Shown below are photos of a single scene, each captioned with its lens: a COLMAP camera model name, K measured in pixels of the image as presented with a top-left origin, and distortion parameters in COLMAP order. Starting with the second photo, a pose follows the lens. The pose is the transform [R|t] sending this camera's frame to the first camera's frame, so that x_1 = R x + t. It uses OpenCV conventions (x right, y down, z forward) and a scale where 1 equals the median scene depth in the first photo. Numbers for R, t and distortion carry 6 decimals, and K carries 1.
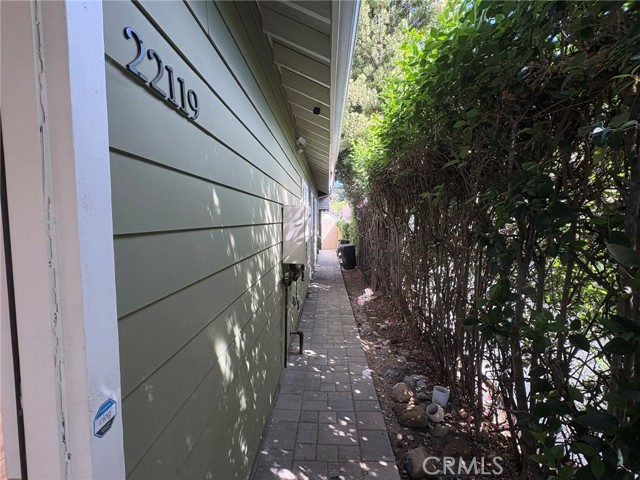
lens RADIAL K [[298.9, 0, 319.6], [0, 298.9, 239.9], [0, 0, 1]] dist [-0.000665, 0.001225]
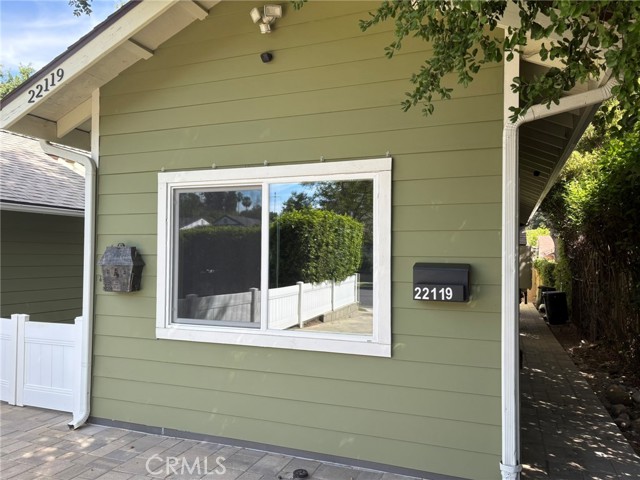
lens RADIAL K [[488.3, 0, 320.9], [0, 488.3, 242.1], [0, 0, 1]] dist [0.000876, 0.000770]
pose [[0.945117, 0.002280, -0.326724, -0.069961], [-0.033650, 0.995337, -0.090395, 0.025656], [0.324995, 0.096429, 0.940787, -0.422965]]
